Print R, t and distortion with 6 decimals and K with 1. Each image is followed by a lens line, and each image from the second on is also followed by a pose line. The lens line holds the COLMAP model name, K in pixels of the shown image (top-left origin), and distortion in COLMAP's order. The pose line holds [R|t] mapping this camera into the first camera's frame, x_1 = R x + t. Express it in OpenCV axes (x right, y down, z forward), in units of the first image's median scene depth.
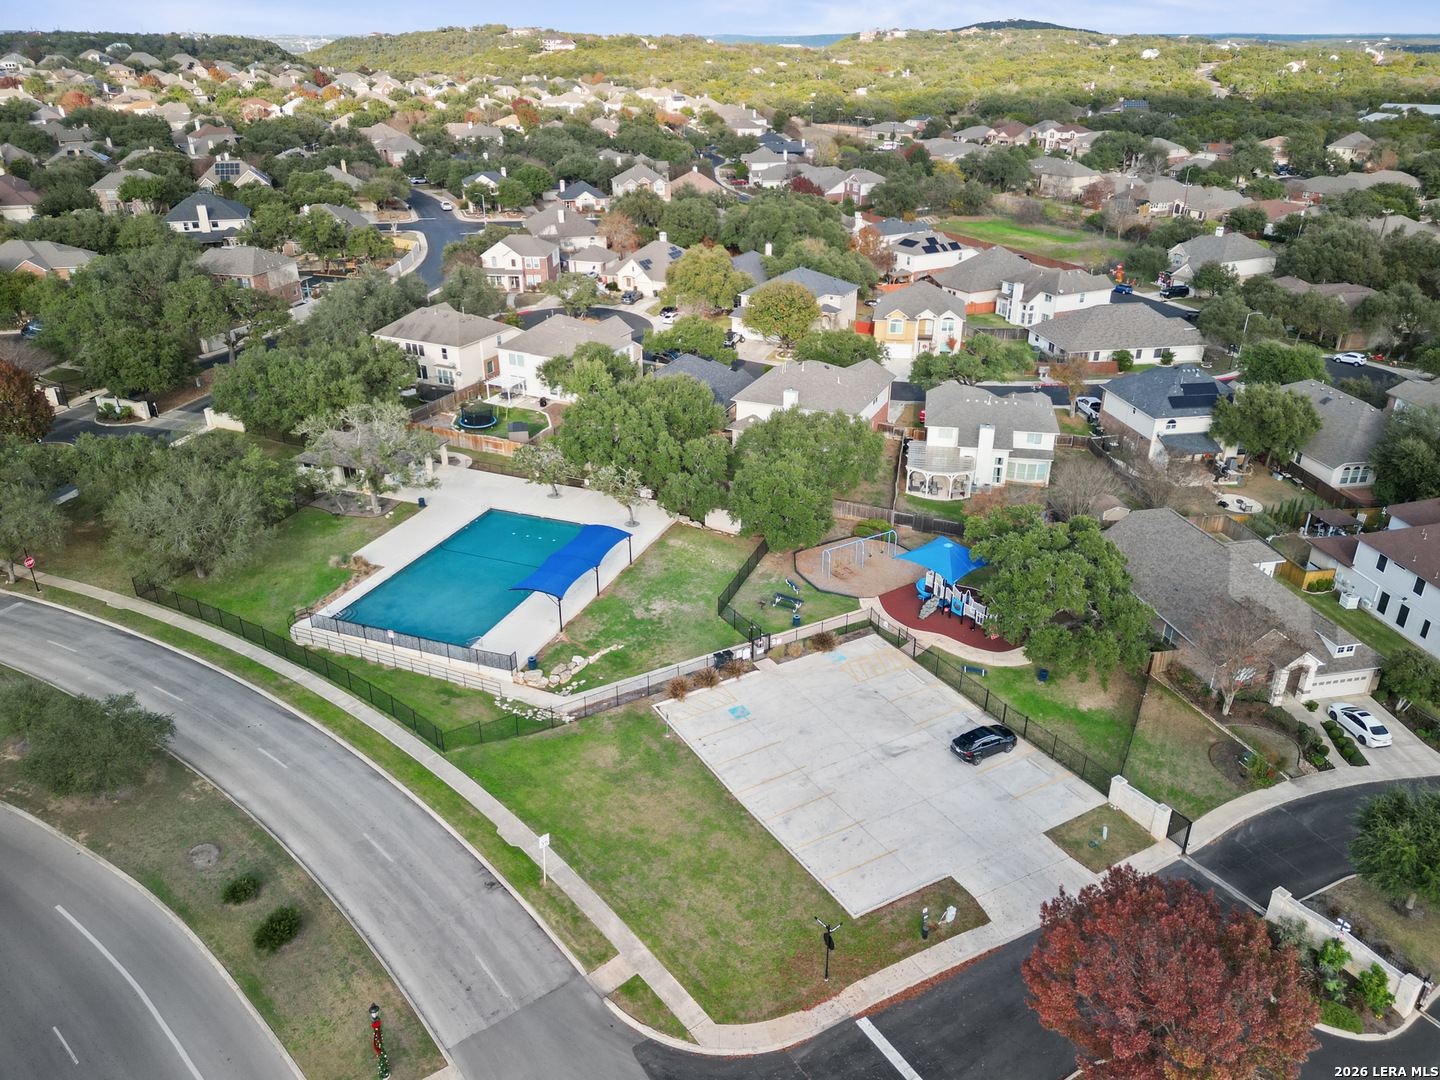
lens RADIAL K [[1011.9, 0, 720.0], [0, 1011.9, 540.0], [0, 0, 1]] dist [0.001355, 0.000293]
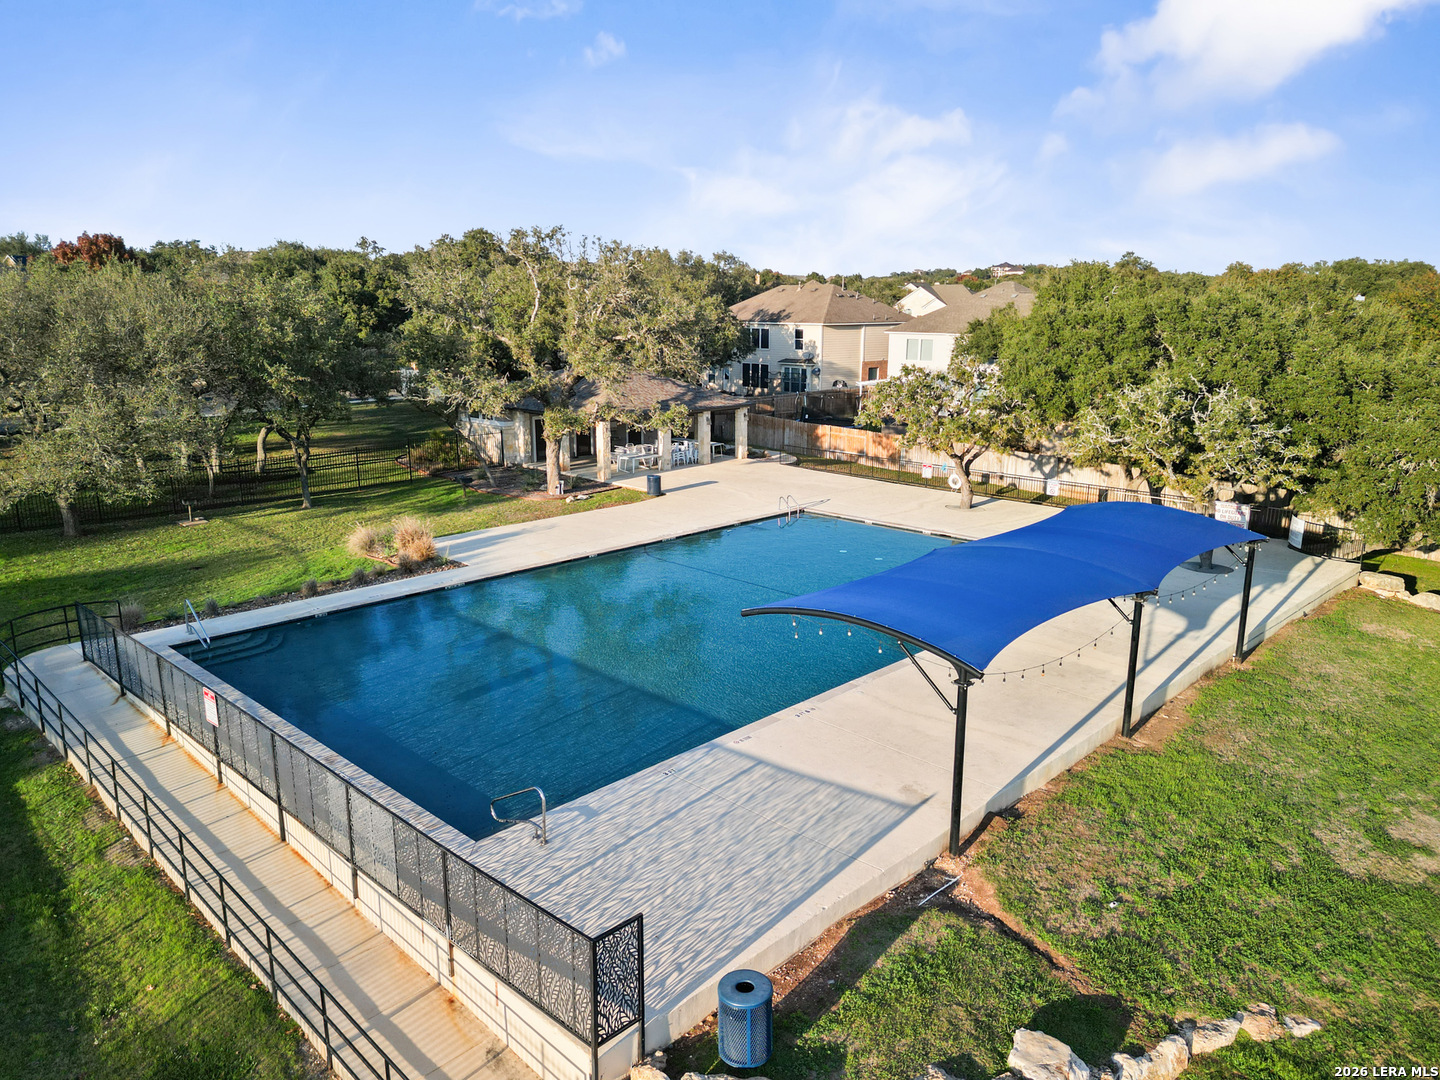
lens RADIAL K [[1011.9, 0, 720.0], [0, 1011.9, 540.0], [0, 0, 1]] dist [0.001355, 0.000293]
pose [[0.918030, 0.089822, -0.386204, -0.121707], [-0.175676, 0.965328, -0.193080, 0.073571], [0.355470, 0.245100, 0.901979, 0.754720]]
